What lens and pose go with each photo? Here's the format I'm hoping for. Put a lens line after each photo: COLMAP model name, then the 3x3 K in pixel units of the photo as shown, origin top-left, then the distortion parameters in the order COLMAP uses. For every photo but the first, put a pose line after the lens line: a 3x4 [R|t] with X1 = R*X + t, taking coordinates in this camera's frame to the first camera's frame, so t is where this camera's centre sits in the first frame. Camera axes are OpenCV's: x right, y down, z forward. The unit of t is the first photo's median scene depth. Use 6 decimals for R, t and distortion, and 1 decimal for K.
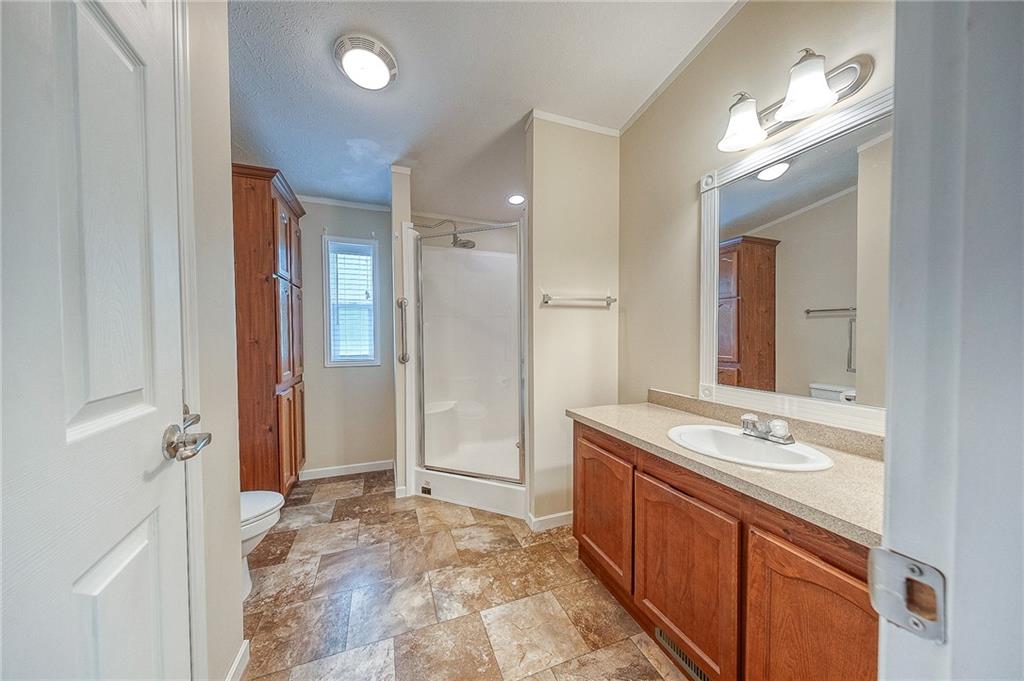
lens RADIAL K [[344.4, 0, 512.2], [0, 344.4, 342.1], [0, 0, 1]] dist [0.003275, 0.000128]
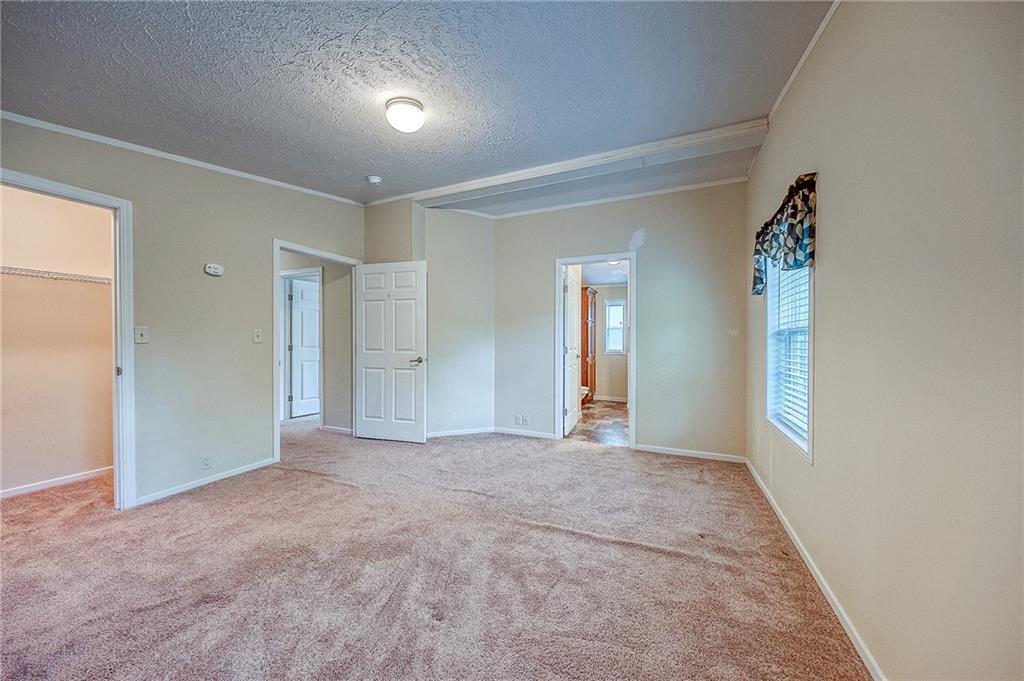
lens RADIAL K [[344.4, 0, 512.9], [0, 344.4, 346.5], [0, 0, 1]] dist [0.003275, 0.000128]
pose [[0.710091, 0.009885, -0.704040, 0.778794], [-0.024744, 0.999634, -0.010921, 0.070511], [0.703675, 0.025176, 0.710076, -1.284160]]
